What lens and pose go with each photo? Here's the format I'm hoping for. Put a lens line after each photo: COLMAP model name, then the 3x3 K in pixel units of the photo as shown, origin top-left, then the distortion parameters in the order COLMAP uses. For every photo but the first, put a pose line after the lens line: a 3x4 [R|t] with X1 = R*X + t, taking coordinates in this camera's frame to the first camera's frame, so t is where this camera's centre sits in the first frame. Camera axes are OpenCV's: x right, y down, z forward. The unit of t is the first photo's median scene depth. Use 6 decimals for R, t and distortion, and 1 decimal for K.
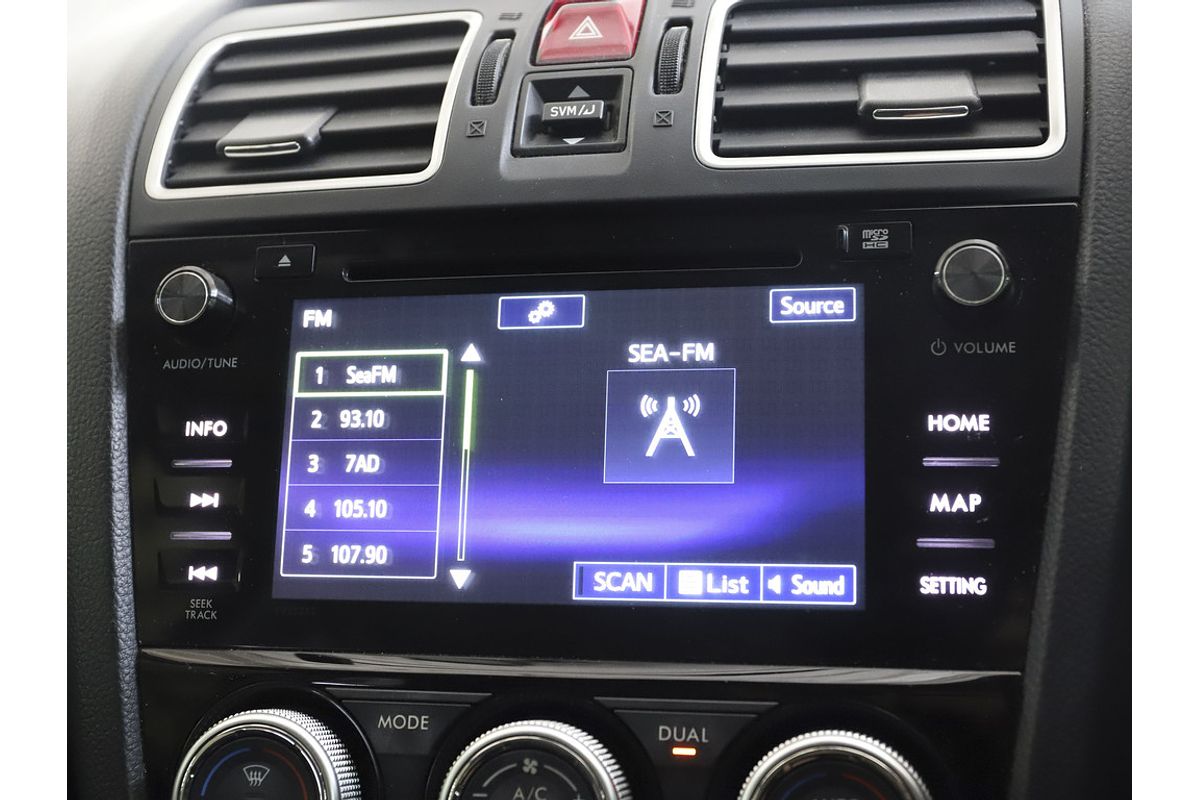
lens RADIAL K [[1482.0, 0, 600.0], [0, 1482.0, 400.0], [0, 0, 1]] dist [-0.004577, 0.003181]
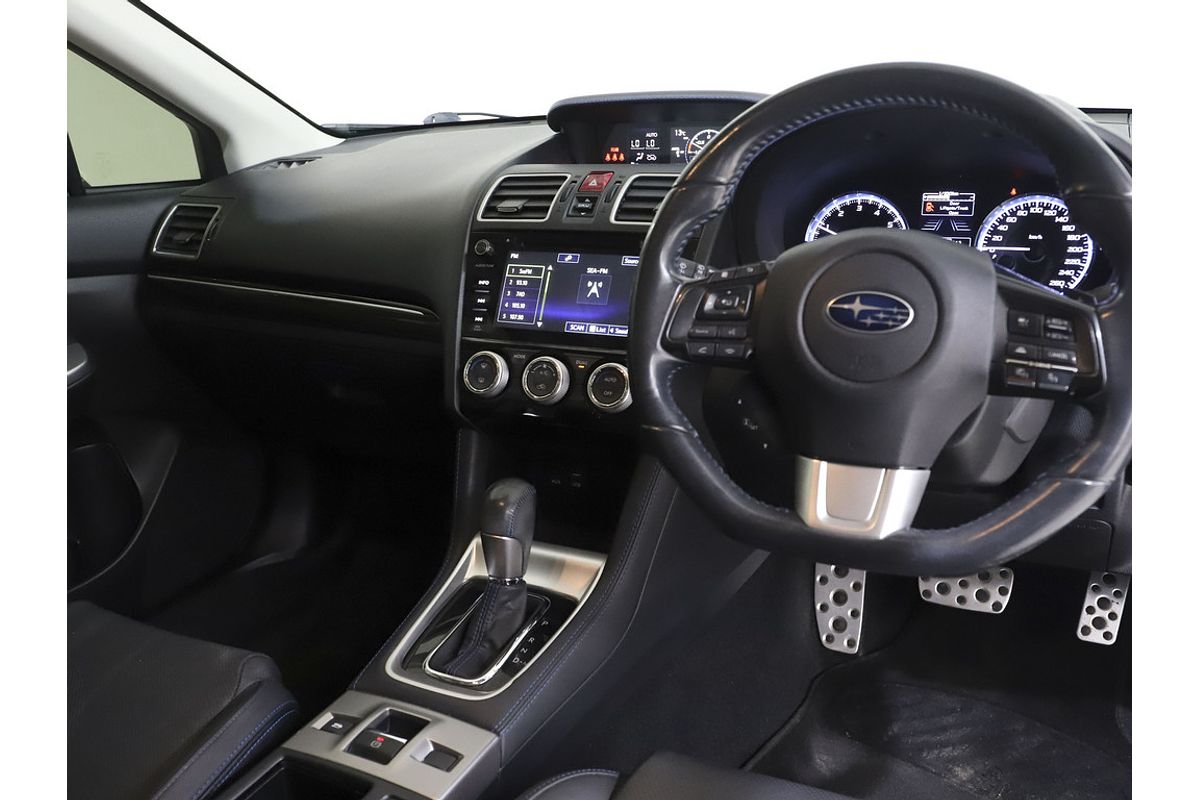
lens RADIAL K [[1018.7, 0, 600.0], [0, 1018.7, 400.0], [0, 0, 1]] dist [-0.044055, 0.010625]
pose [[0.967187, 0.109292, -0.229357, 0.673319], [-0.099955, 0.993634, 0.051973, 0.157609], [0.233577, -0.027342, 0.971954, -1.520782]]
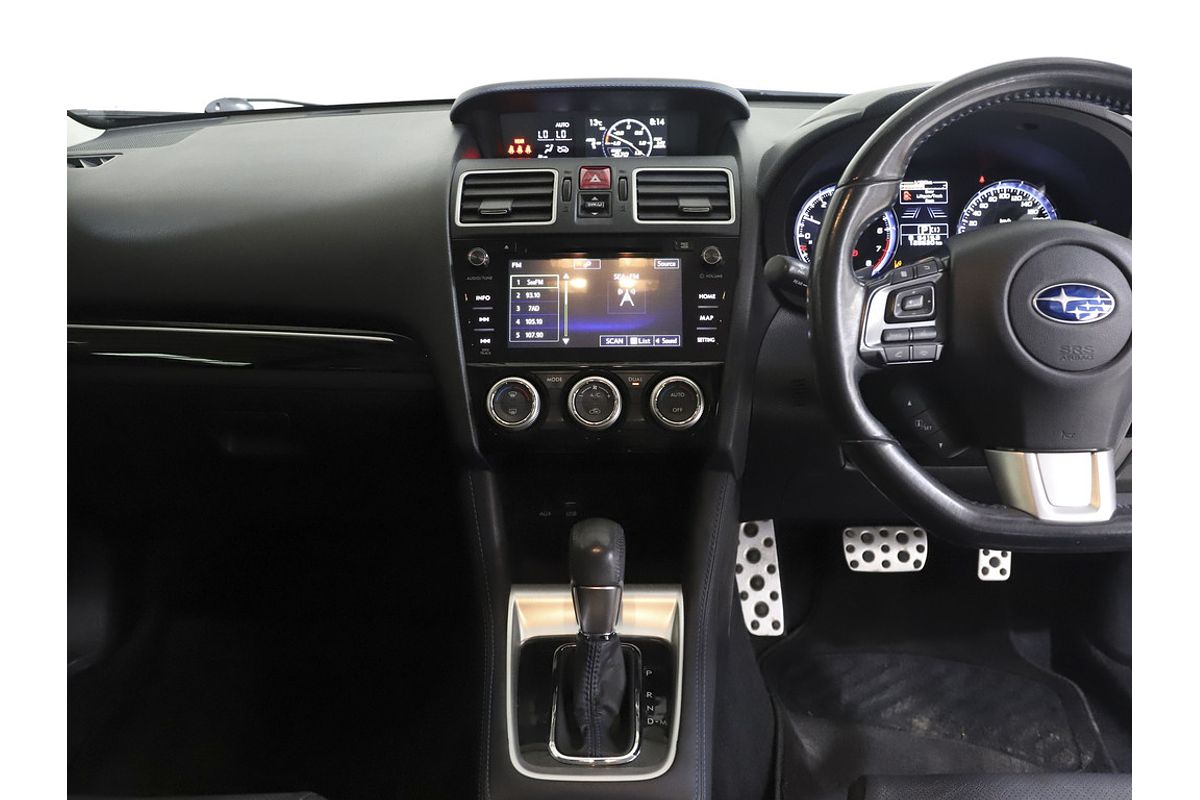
lens RADIAL K [[1018.7, 0, 600.0], [0, 1018.7, 400.0], [0, 0, 1]] dist [-0.044055, 0.010625]
pose [[0.979409, -0.002511, 0.201873, -0.478409], [-0.005672, 0.999186, 0.039948, 0.156854], [-0.201808, -0.040271, 0.978597, -1.289039]]
